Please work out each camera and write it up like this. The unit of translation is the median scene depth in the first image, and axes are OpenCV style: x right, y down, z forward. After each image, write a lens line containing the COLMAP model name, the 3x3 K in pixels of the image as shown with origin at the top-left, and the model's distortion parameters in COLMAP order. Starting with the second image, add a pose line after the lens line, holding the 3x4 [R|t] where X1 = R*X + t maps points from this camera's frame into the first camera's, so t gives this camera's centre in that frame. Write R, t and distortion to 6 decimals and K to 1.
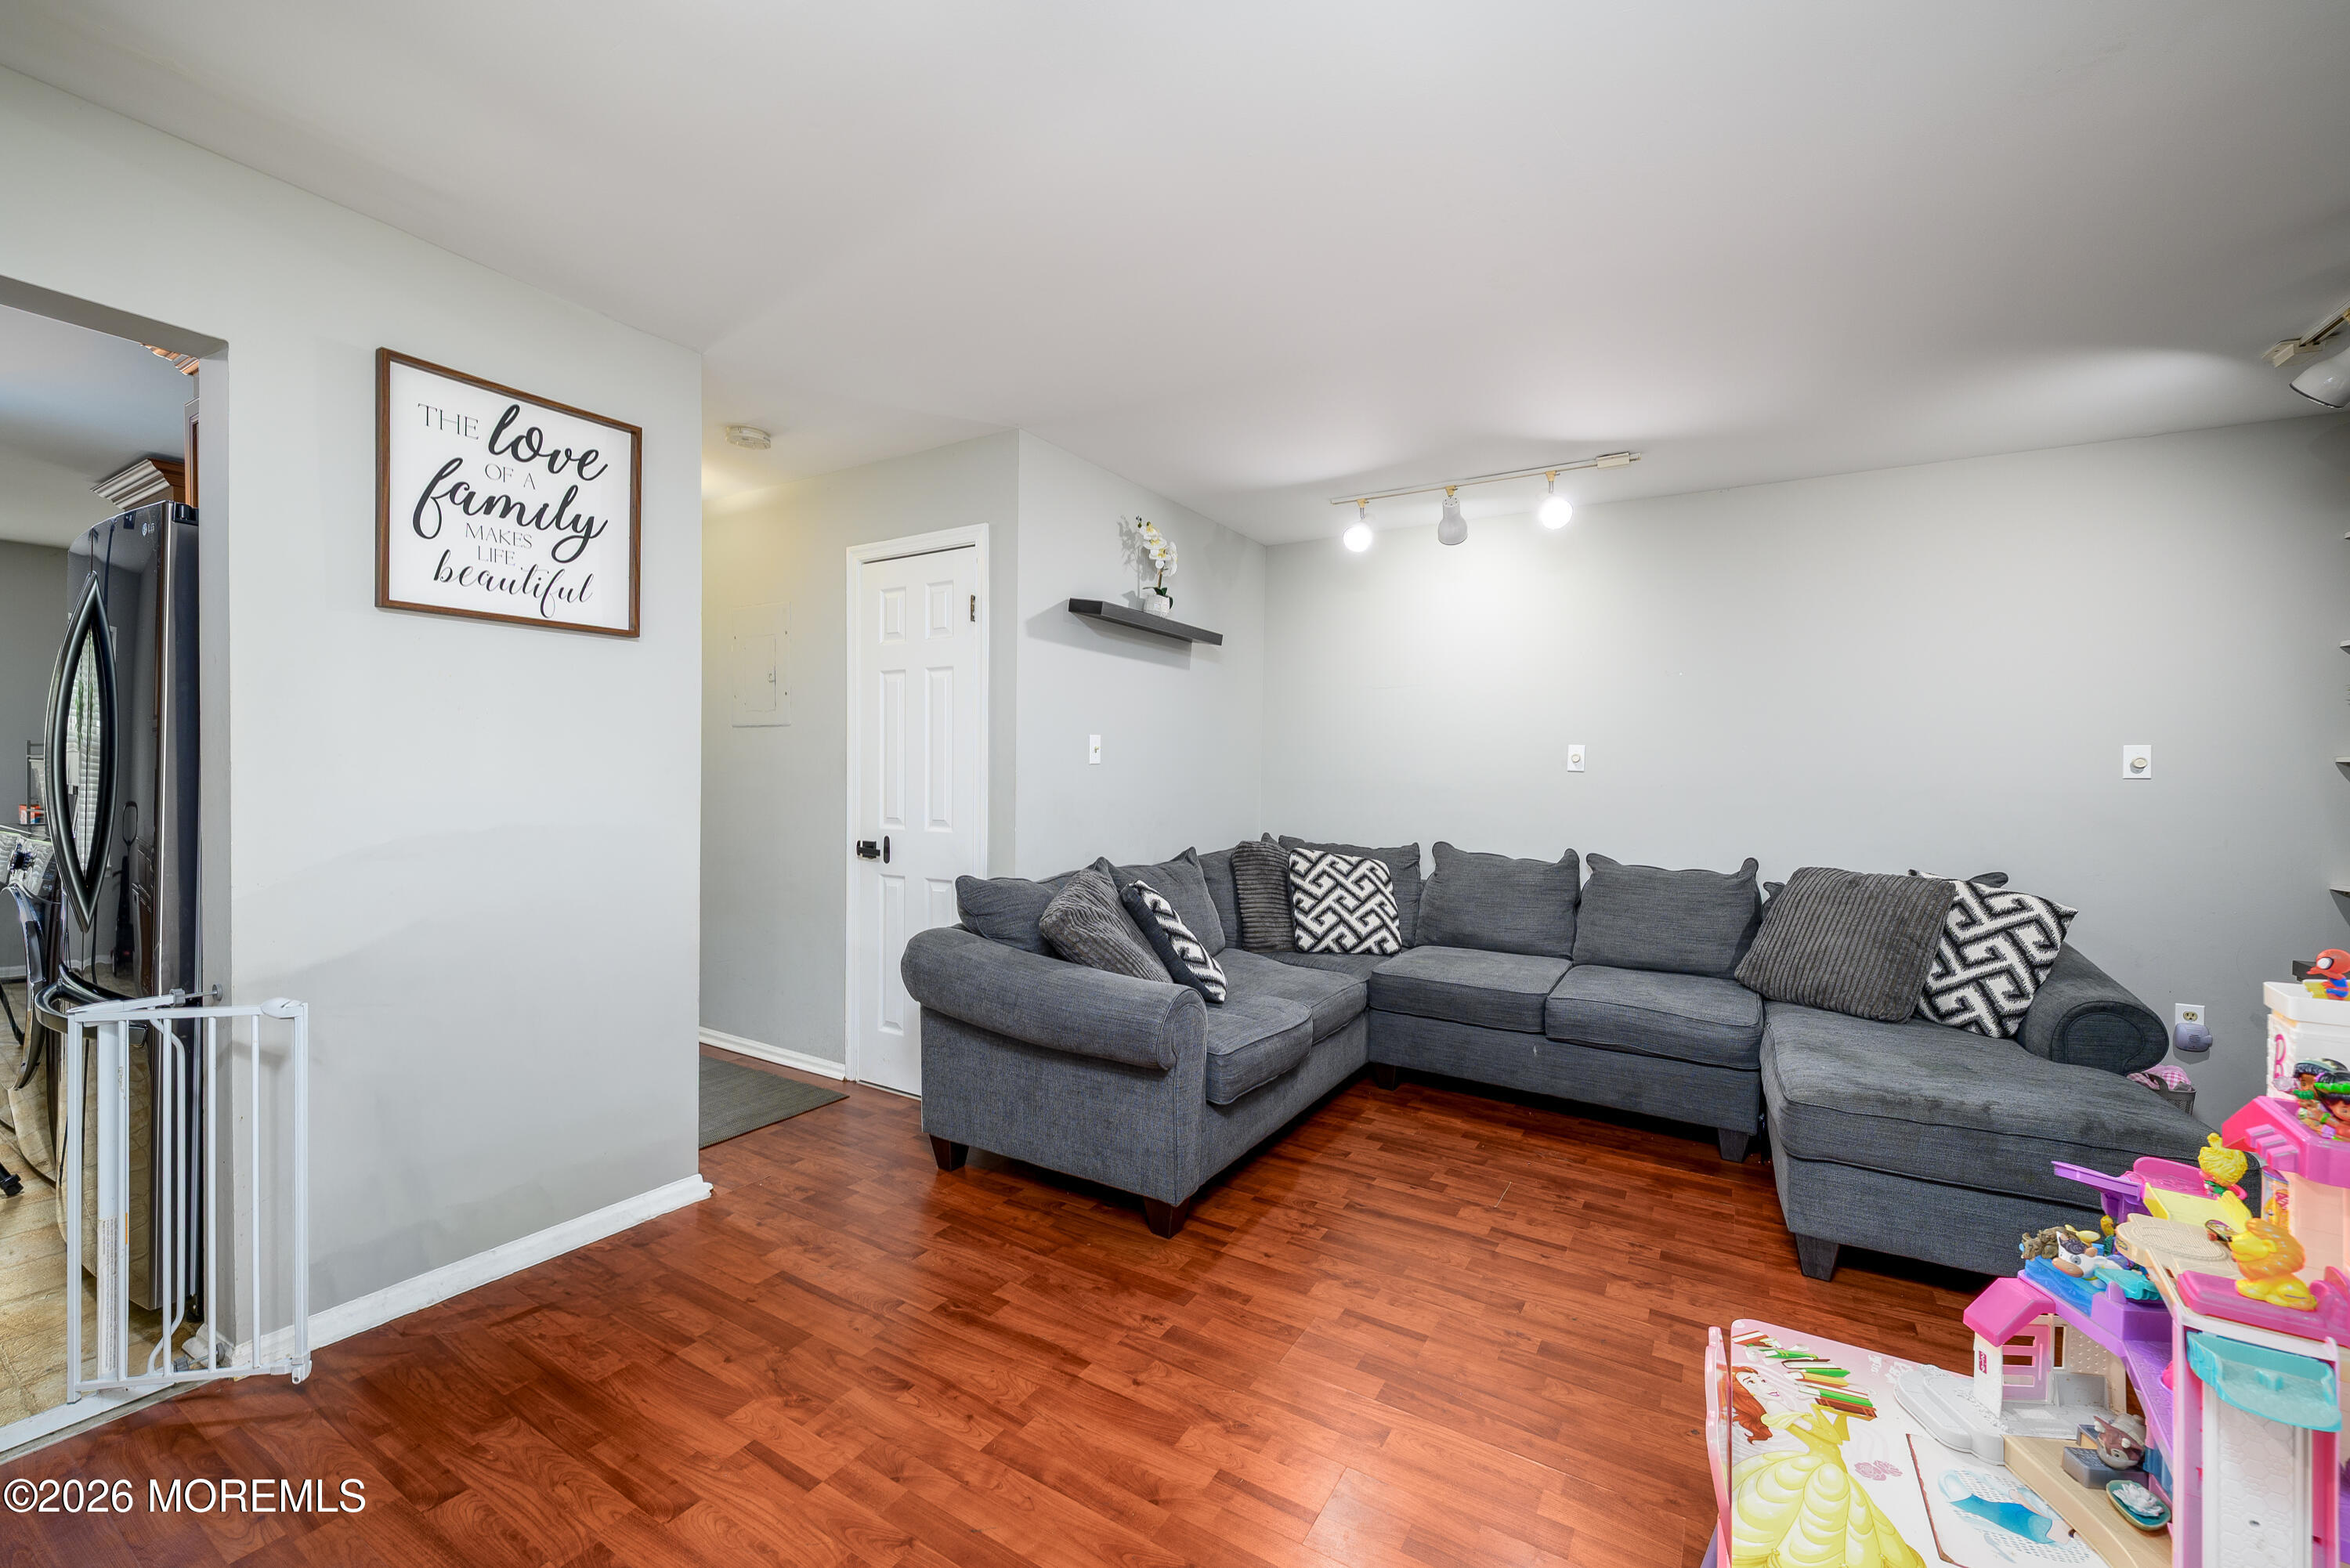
lens RADIAL K [[939.1, 0, 1174.7], [0, 939.1, 778.7], [0, 0, 1]] dist [-0.005964, 0.000091]
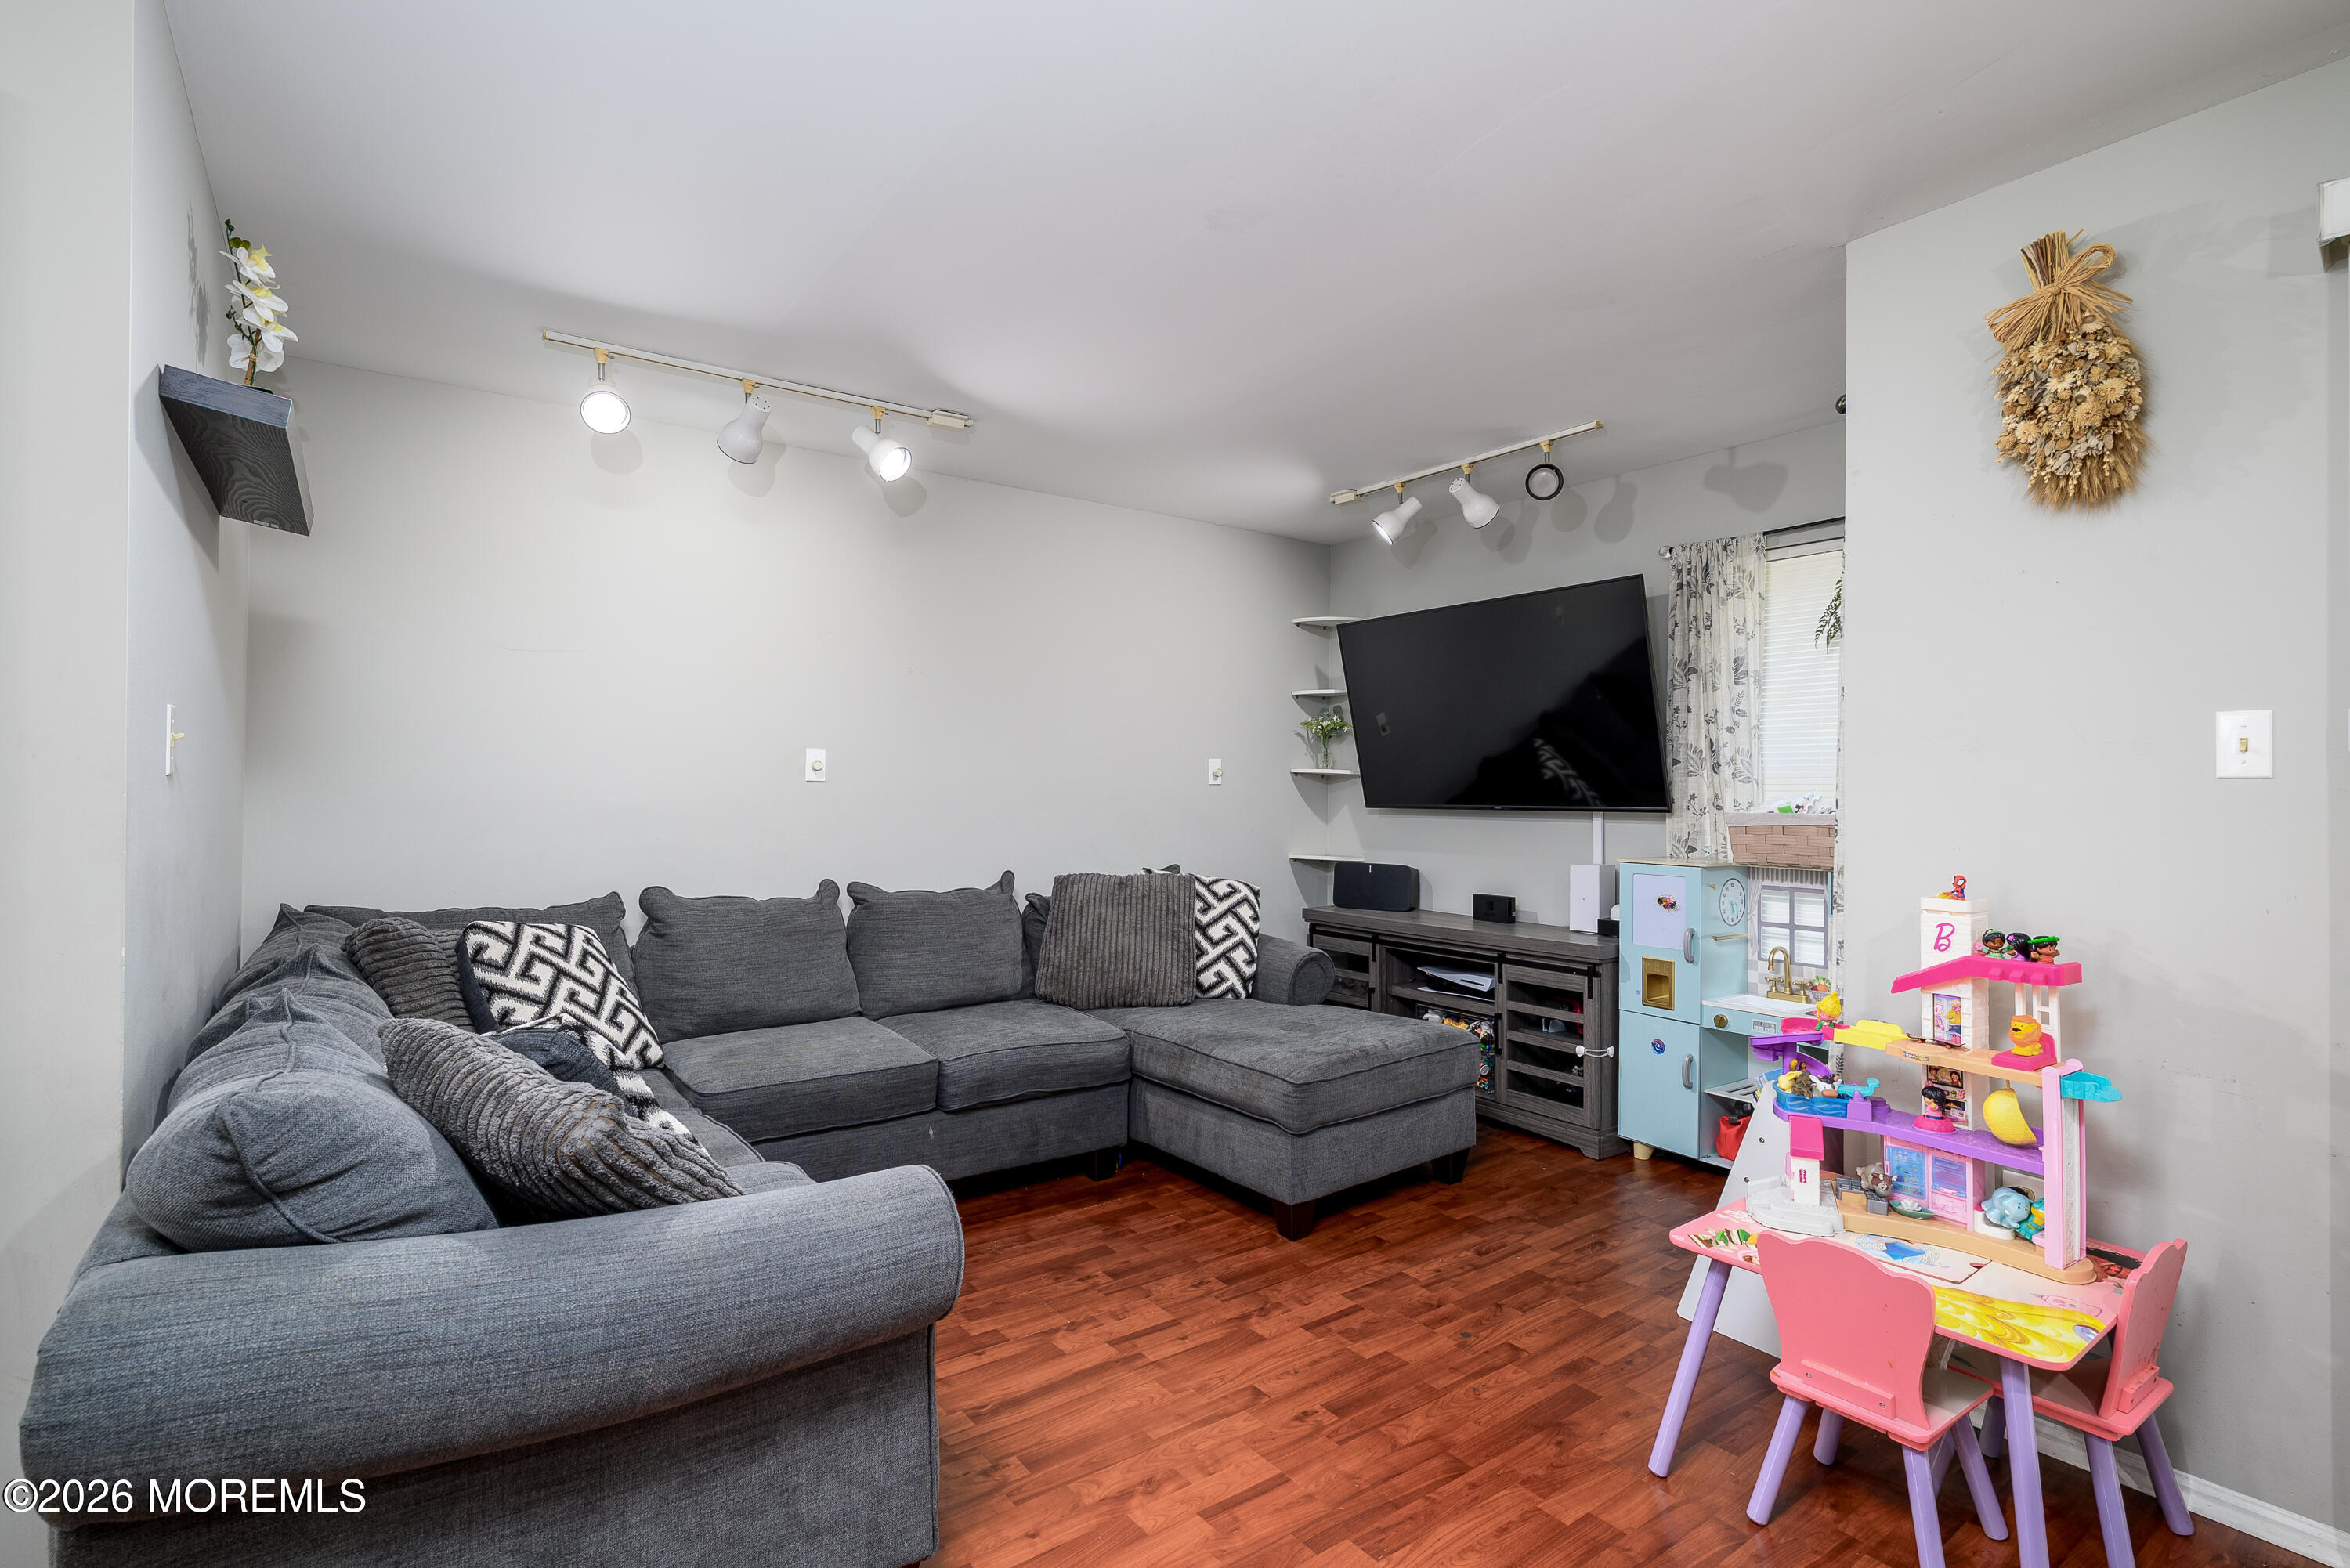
lens RADIAL K [[1112.5, 0, 1184.5], [0, 1112.5, 777.3], [0, 0, 1]] dist [-0.001360, 0.000337]
pose [[0.376507, -0.003732, 0.926406, -0.462059], [0.010927, 0.999940, -0.000413, -0.010941], [-0.926349, 0.010279, 0.376525, 0.491989]]
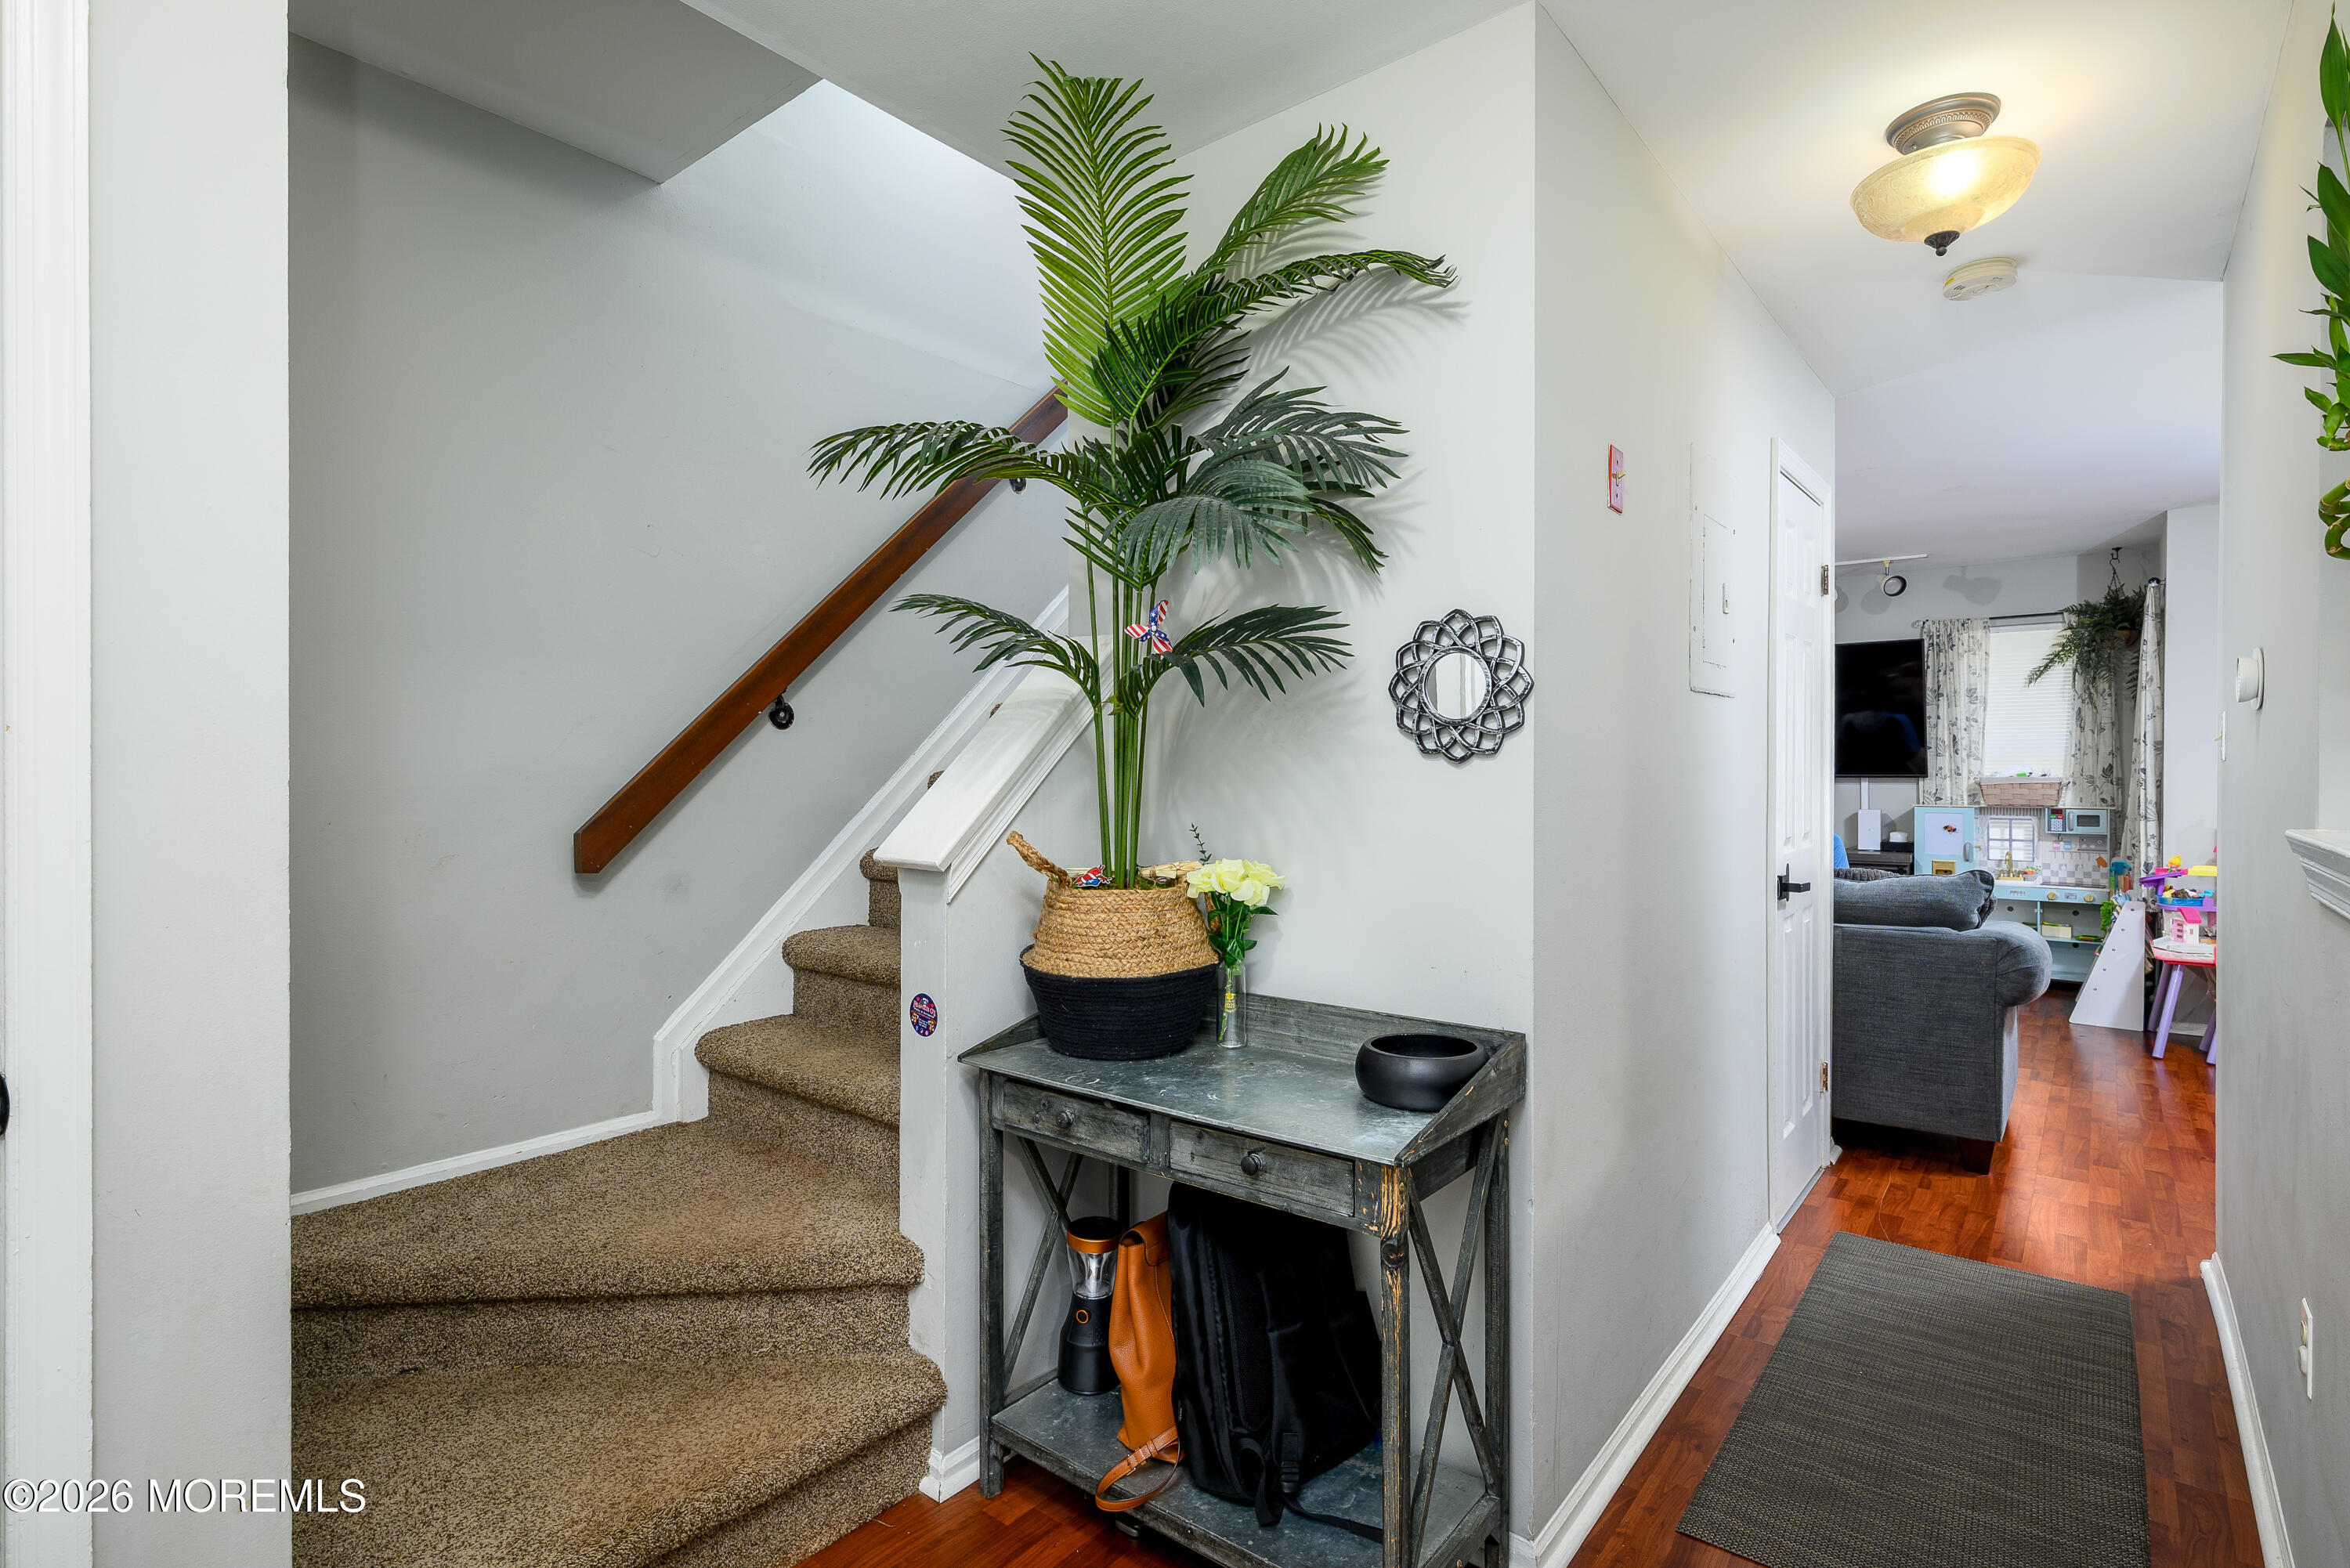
lens RADIAL K [[1112.5, 0, 1180.8], [0, 1112.5, 771.3], [0, 0, 1]] dist [-0.001360, 0.000337]
pose [[0.139446, -0.017375, 0.990077, -2.128770], [0.014688, 0.999772, 0.015477, -0.047868], [-0.990121, 0.012384, 0.139670, 2.395785]]
